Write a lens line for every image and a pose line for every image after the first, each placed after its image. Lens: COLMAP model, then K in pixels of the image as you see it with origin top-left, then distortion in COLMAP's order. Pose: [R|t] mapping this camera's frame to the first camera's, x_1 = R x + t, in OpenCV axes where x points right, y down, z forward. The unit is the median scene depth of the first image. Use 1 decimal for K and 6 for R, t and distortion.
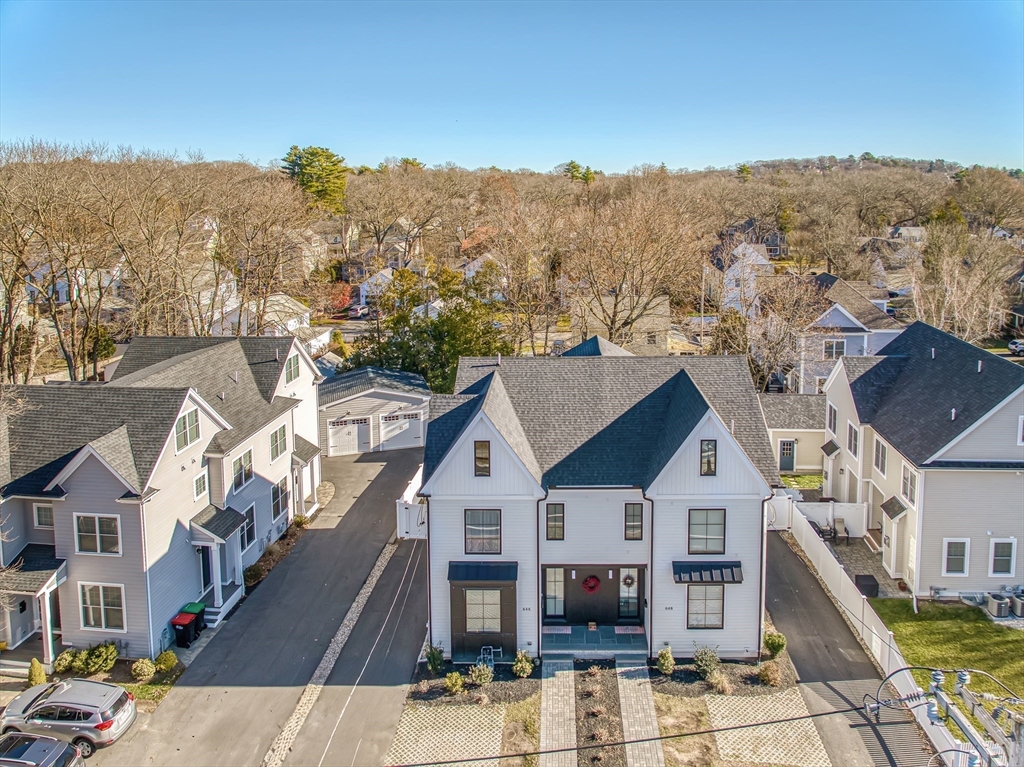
lens RADIAL K [[1019.2, 0, 512.0], [0, 1019.2, 383.5], [0, 0, 1]] dist [-0.002444, -0.012237]
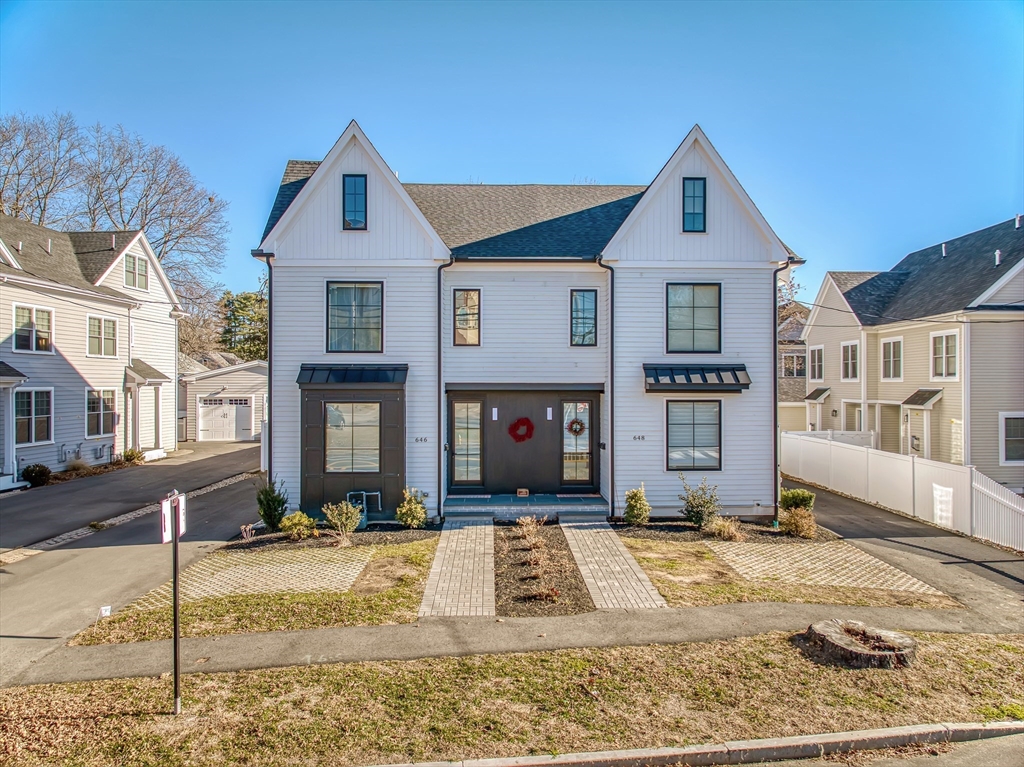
lens RADIAL K [[1019.2, 0, 512.0], [0, 1019.2, 383.5], [0, 0, 1]] dist [-0.002444, -0.012237]
pose [[0.997768, 0.009066, 0.066151, 0.028756], [0.000723, 0.989214, -0.146477, 0.281860], [-0.066765, 0.146198, 0.987000, 0.352832]]
